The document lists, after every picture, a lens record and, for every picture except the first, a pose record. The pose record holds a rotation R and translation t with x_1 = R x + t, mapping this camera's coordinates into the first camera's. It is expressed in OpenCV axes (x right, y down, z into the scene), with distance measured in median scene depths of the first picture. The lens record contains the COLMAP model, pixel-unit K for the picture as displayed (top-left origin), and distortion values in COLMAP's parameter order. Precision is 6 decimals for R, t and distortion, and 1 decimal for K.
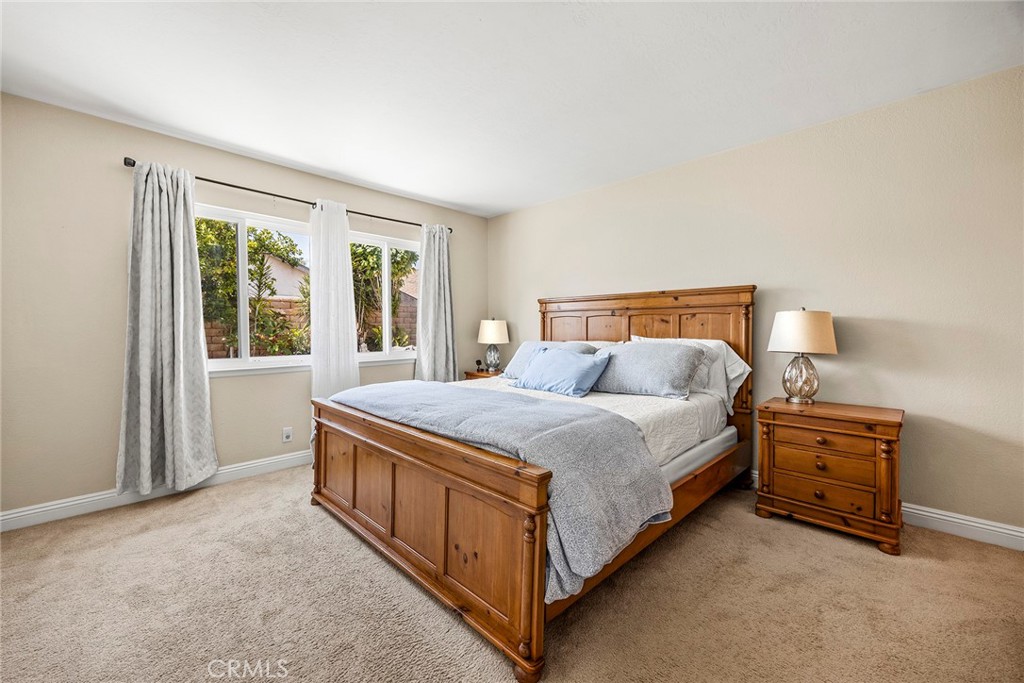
lens RADIAL K [[393.1, 0, 508.4], [0, 393.1, 340.5], [0, 0, 1]] dist [-0.002712, 0.001336]
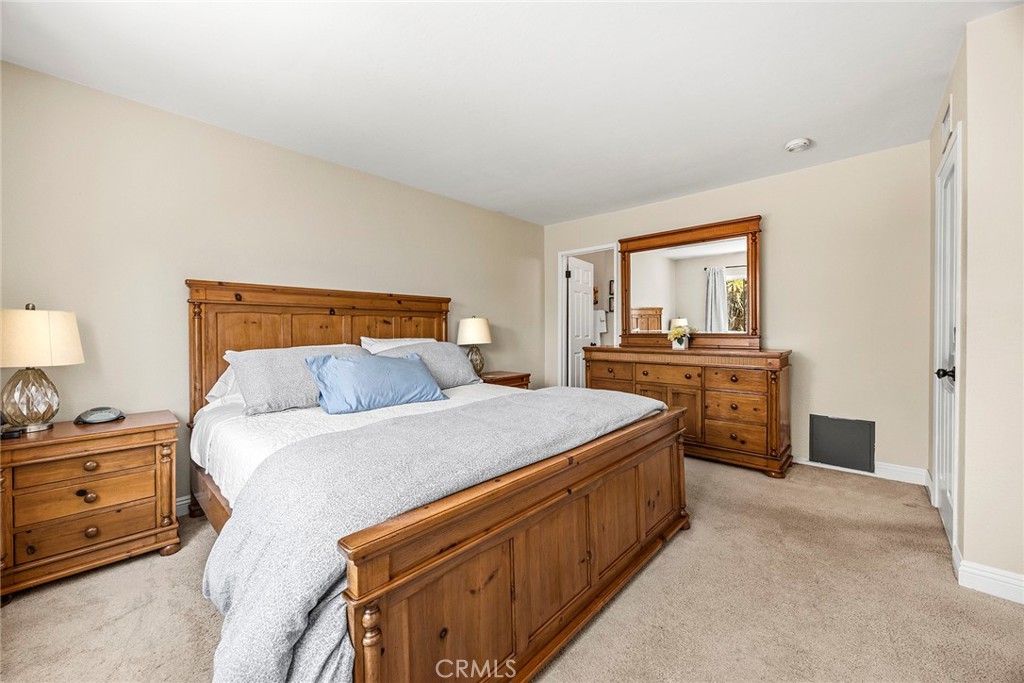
lens RADIAL K [[393.1, 0, 502.2], [0, 393.1, 332.3], [0, 0, 1]] dist [-0.002712, 0.001336]
pose [[-0.016420, -0.009817, 0.999817, -0.674801], [0.032763, 0.999410, 0.010351, -0.023818], [-0.999328, 0.032927, -0.016088, 0.720344]]
